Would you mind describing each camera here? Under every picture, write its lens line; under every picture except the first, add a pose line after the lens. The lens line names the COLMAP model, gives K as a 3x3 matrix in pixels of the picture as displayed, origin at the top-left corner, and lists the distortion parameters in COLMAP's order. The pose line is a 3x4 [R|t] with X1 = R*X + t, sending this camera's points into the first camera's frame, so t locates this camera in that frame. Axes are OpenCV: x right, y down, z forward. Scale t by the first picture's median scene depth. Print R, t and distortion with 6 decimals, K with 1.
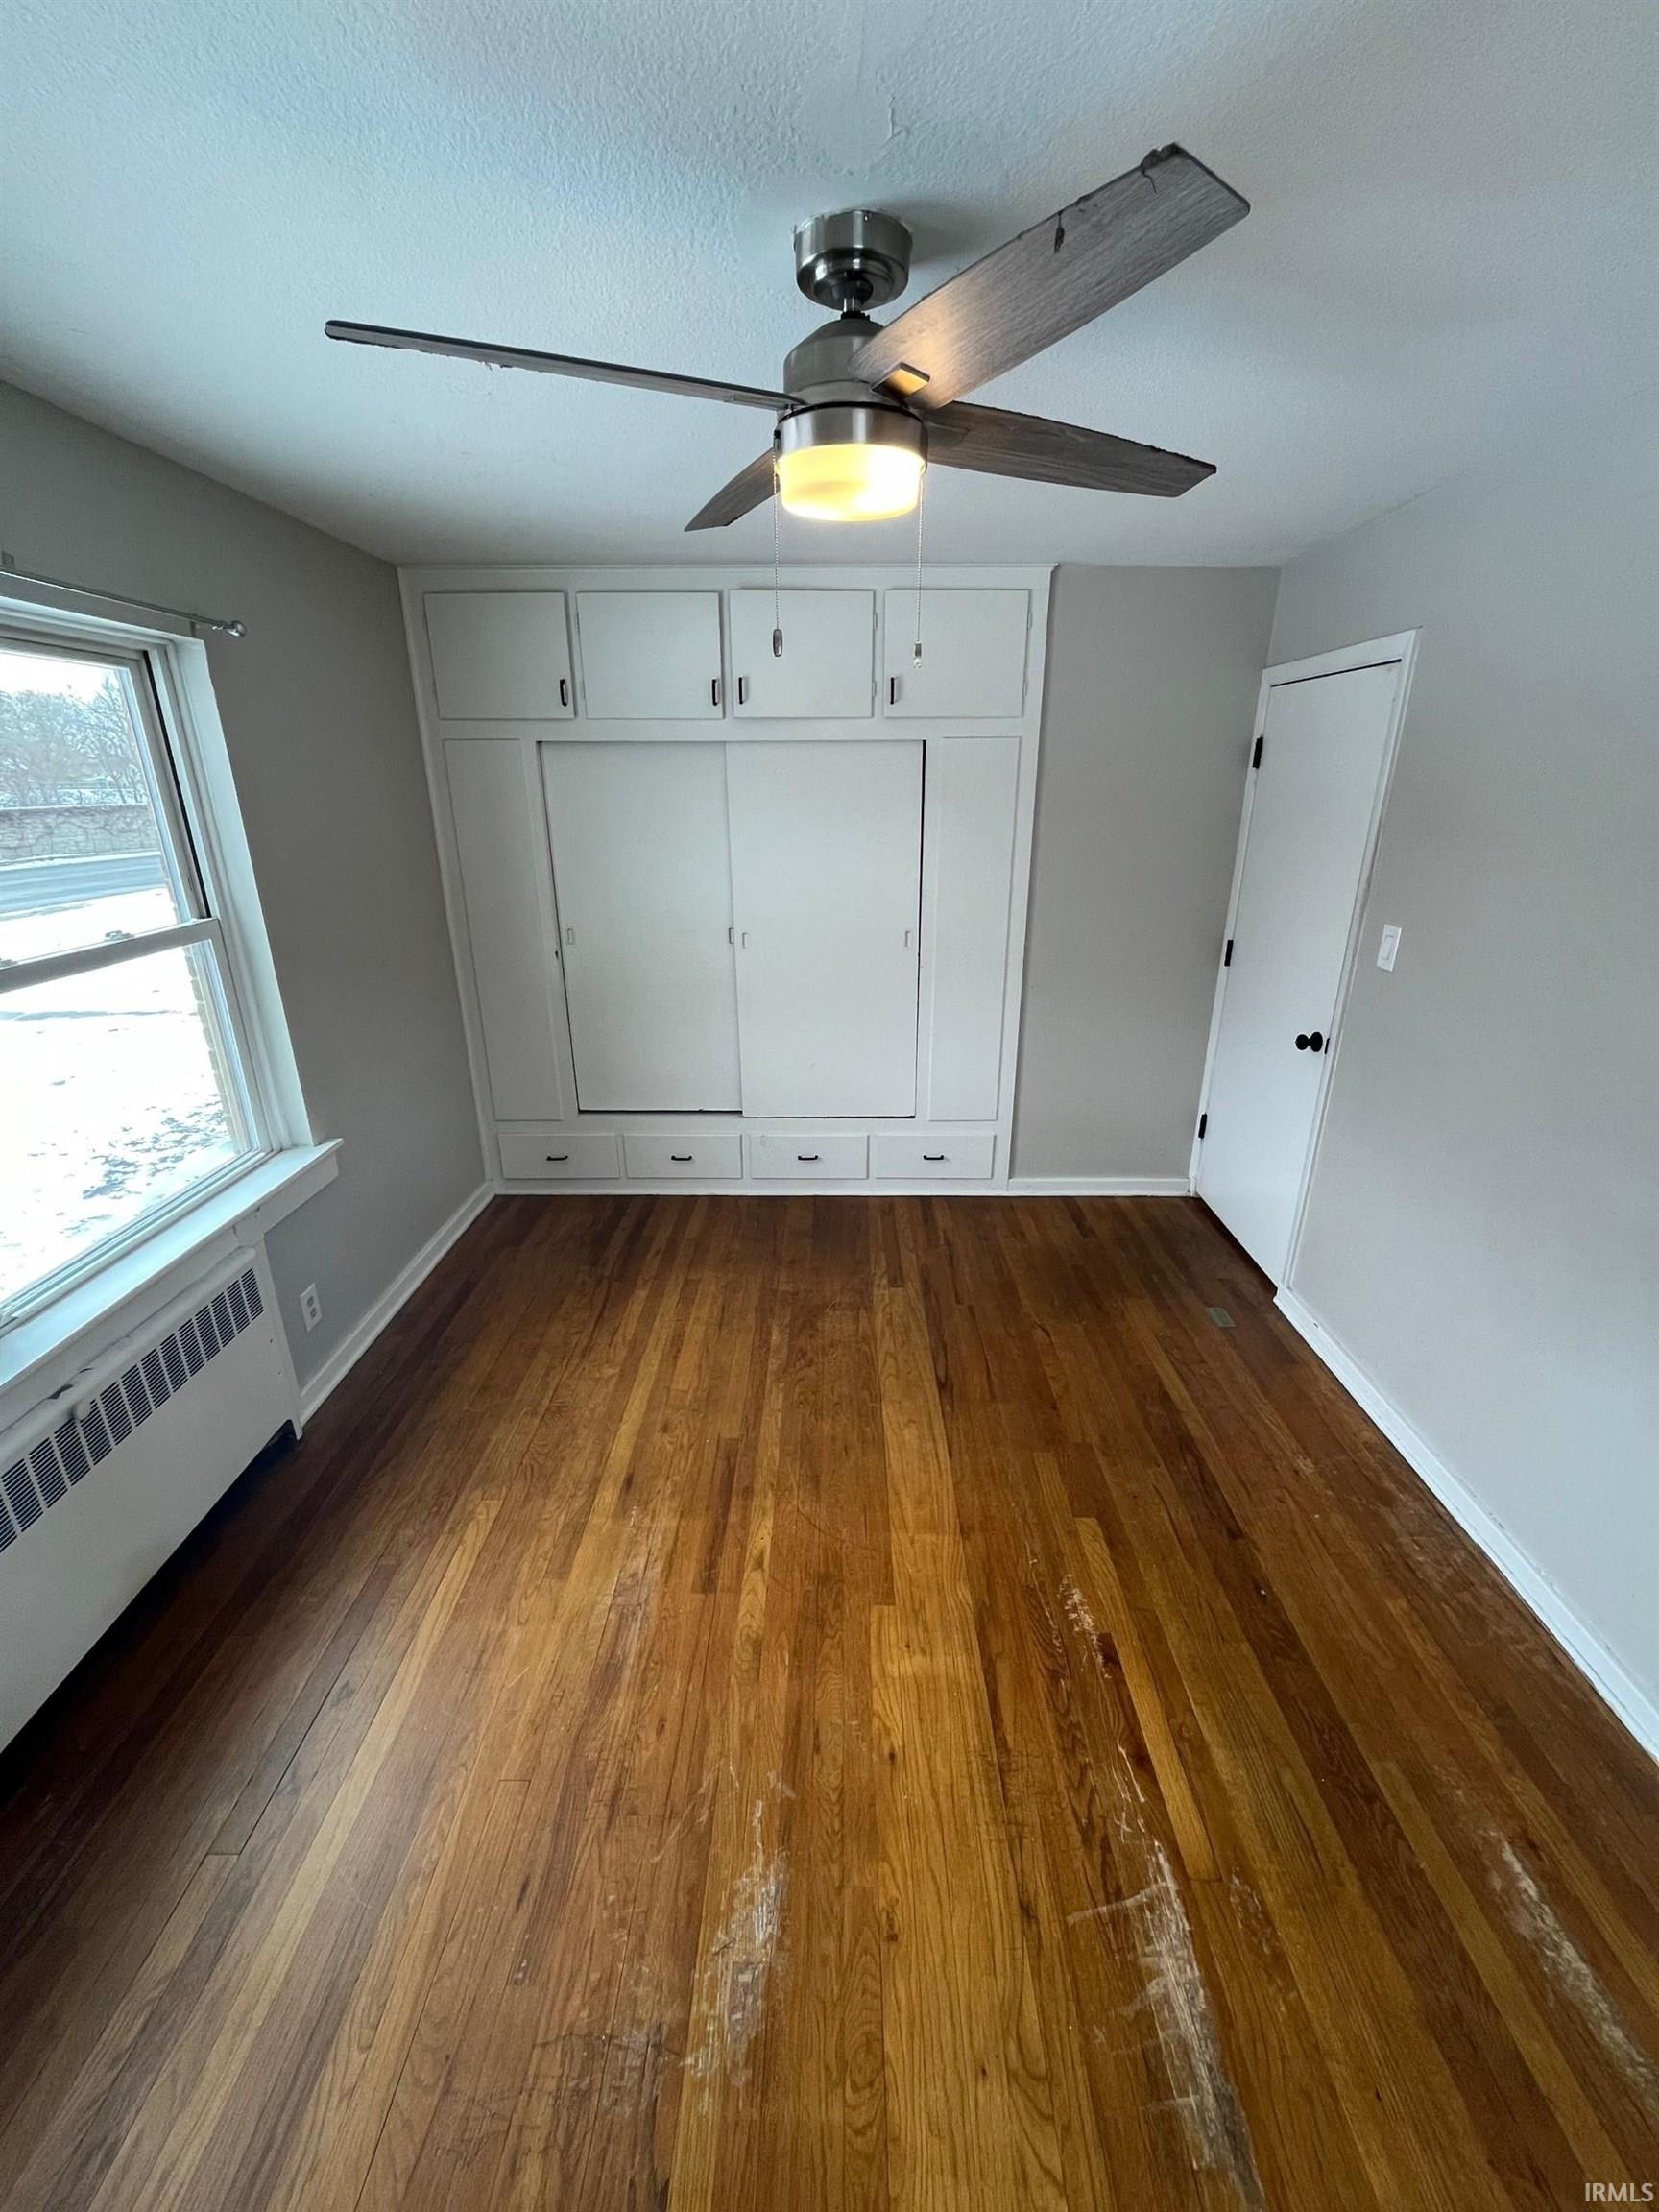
lens RADIAL K [[893.2, 0, 830.9], [0, 893.2, 1100.5], [0, 0, 1]] dist [-0.002984, -0.000450]
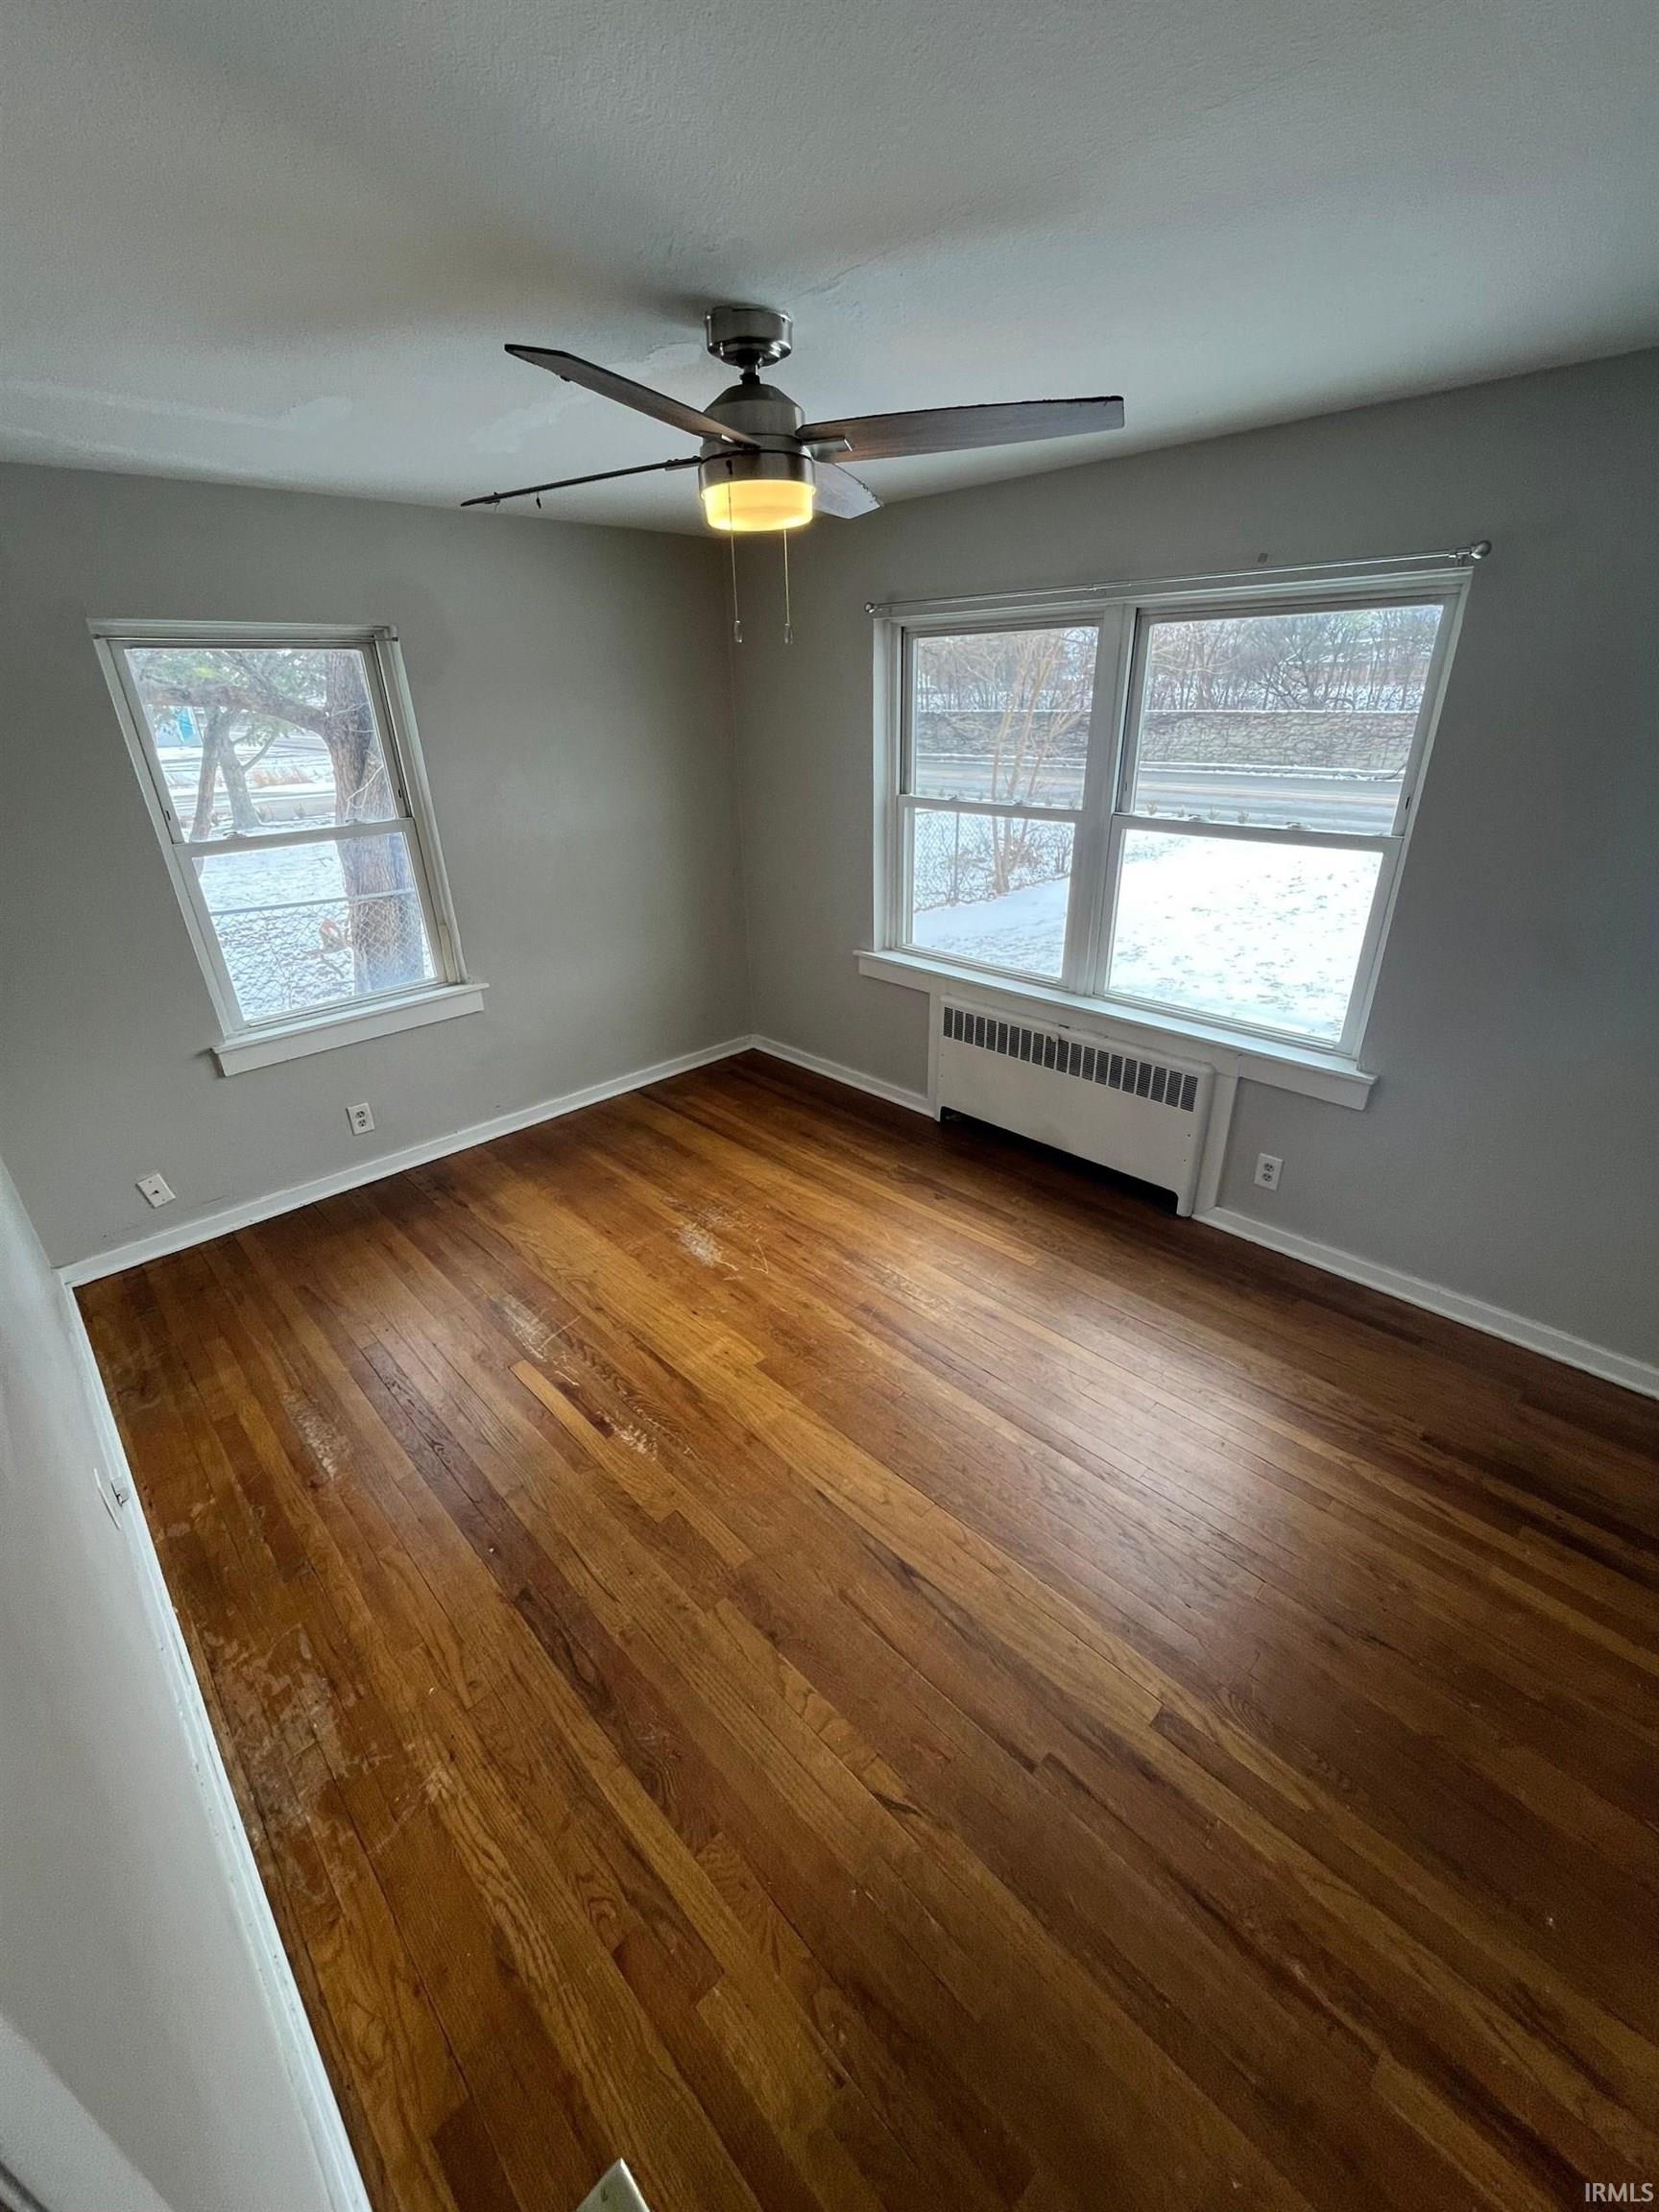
lens RADIAL K [[893.2, 0, 830.9], [0, 893.2, 1100.5], [0, 0, 1]] dist [-0.002984, -0.000450]
pose [[-0.709635, 0.312624, -0.631415, 0.661686], [-0.216547, 0.756020, 0.617690, -0.543560], [0.670467, 0.575065, -0.468800, 1.378352]]
